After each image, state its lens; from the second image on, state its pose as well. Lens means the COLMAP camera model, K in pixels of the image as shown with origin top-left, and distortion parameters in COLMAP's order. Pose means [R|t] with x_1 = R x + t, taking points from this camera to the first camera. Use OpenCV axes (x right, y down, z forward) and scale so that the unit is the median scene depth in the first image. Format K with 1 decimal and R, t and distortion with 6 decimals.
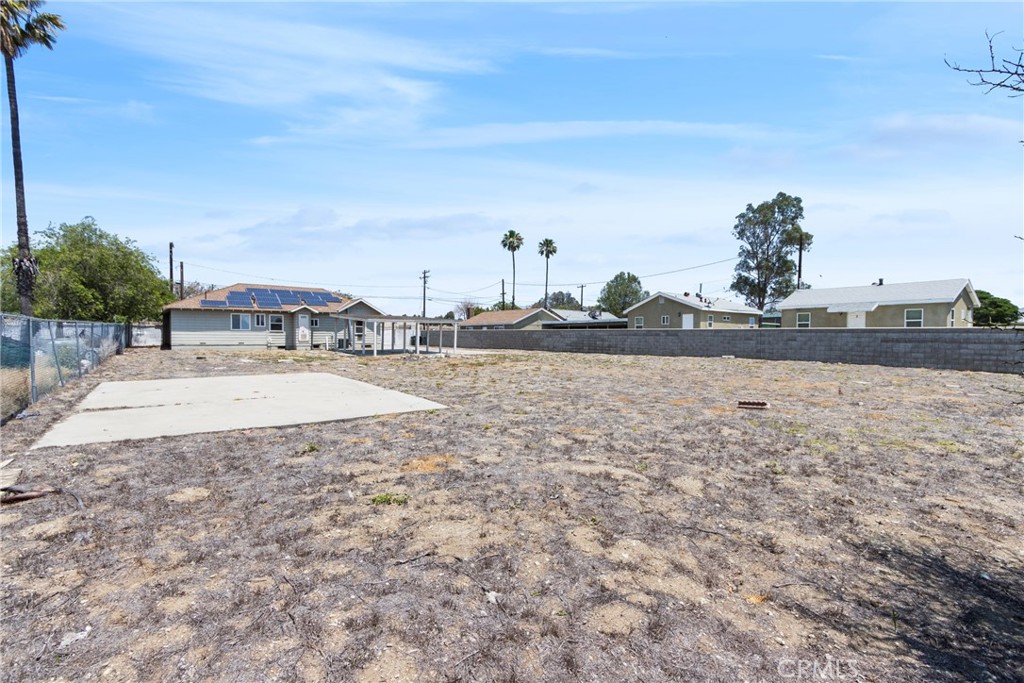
lens RADIAL K [[467.0, 0, 509.6], [0, 467.0, 337.3], [0, 0, 1]] dist [-0.001114, -0.000629]
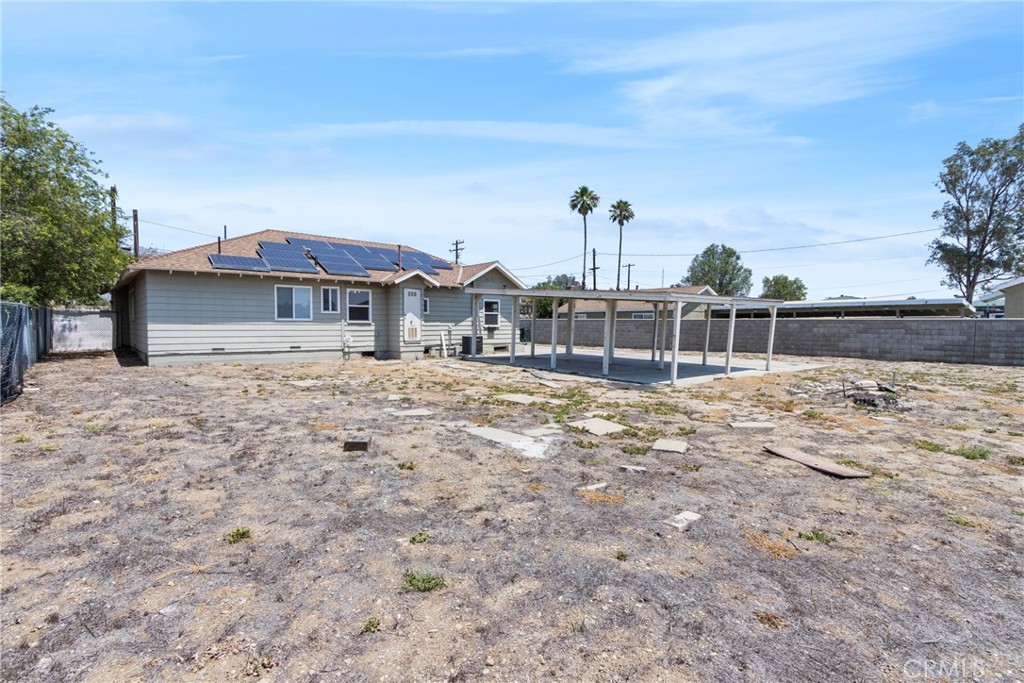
lens RADIAL K [[490.7, 0, 512.0], [0, 490.7, 341.5], [0, 0, 1]] dist [0.004980, 0.000063]
pose [[0.997842, -0.002835, 0.065607, -0.345769], [0.000674, 0.999457, 0.032947, -0.008923], [-0.065665, -0.032831, 0.997301, 0.432126]]
